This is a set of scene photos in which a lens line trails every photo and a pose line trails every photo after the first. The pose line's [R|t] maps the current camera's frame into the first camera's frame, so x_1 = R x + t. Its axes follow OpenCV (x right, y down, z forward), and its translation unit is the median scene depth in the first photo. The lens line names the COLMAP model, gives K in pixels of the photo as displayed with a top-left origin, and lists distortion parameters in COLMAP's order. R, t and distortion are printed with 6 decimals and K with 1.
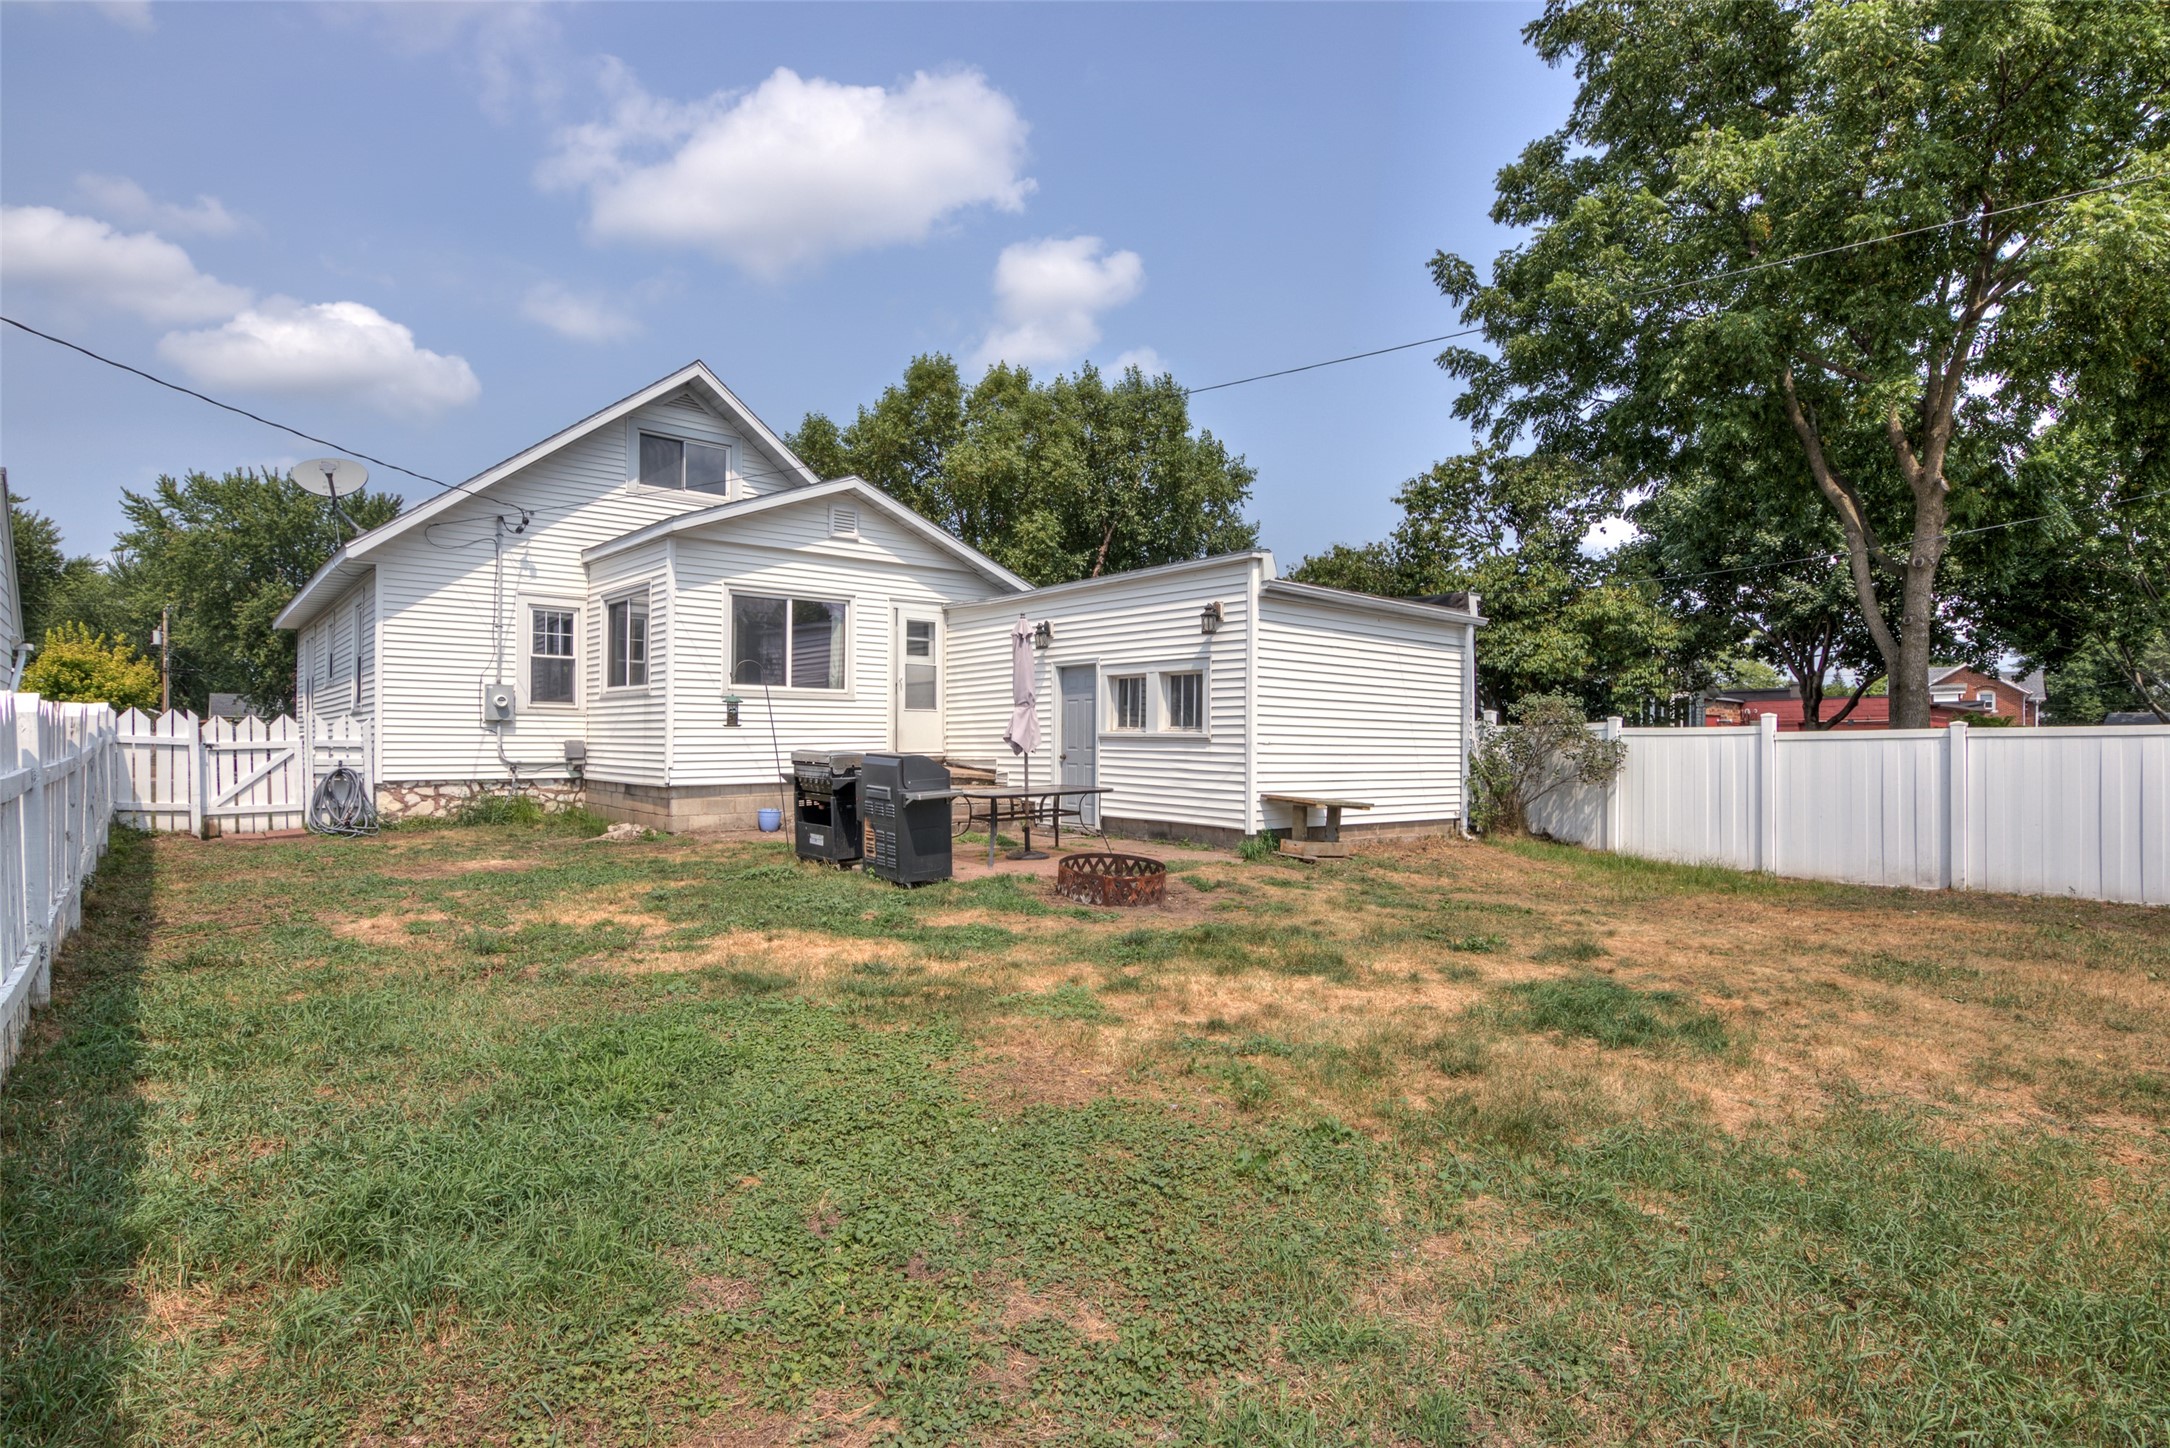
lens RADIAL K [[1129.4, 0, 1087.9], [0, 1129.4, 740.1], [0, 0, 1]] dist [-0.023155, -0.002690]
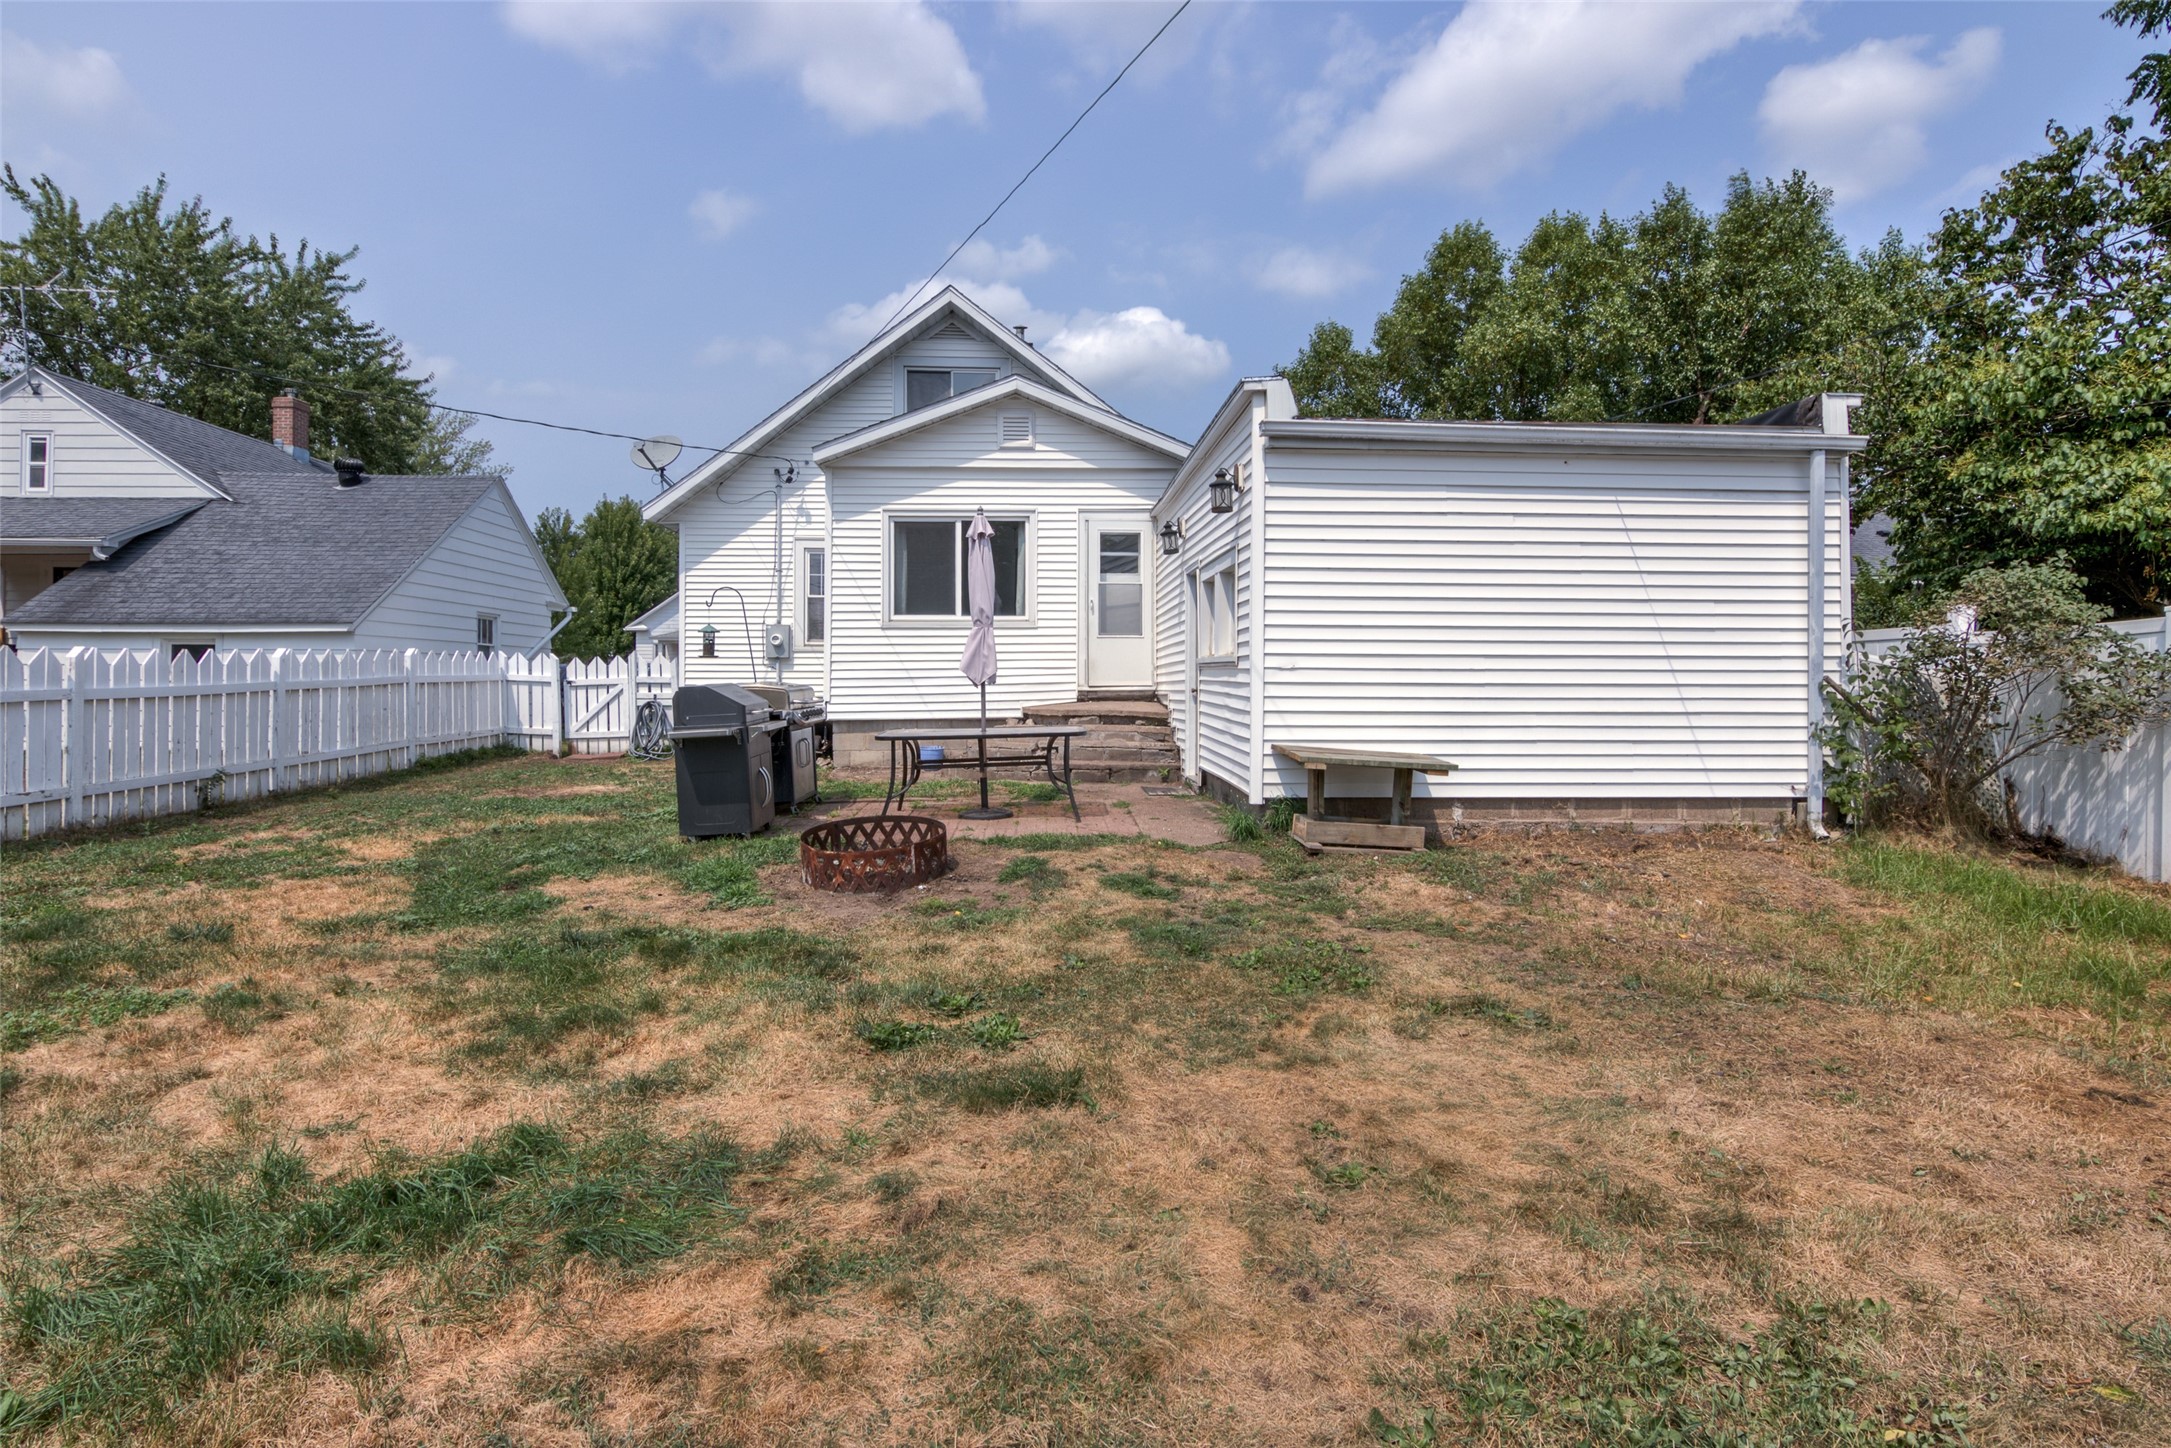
lens RADIAL K [[1129.9, 0, 1098.2], [0, 1129.9, 689.3], [0, 0, 1]] dist [-0.023155, -0.002690]
pose [[0.782907, -0.002209, -0.622135, 0.395423], [0.008915, 0.999931, 0.007668, 0.007403], [0.622075, -0.011550, 0.782872, 0.336745]]
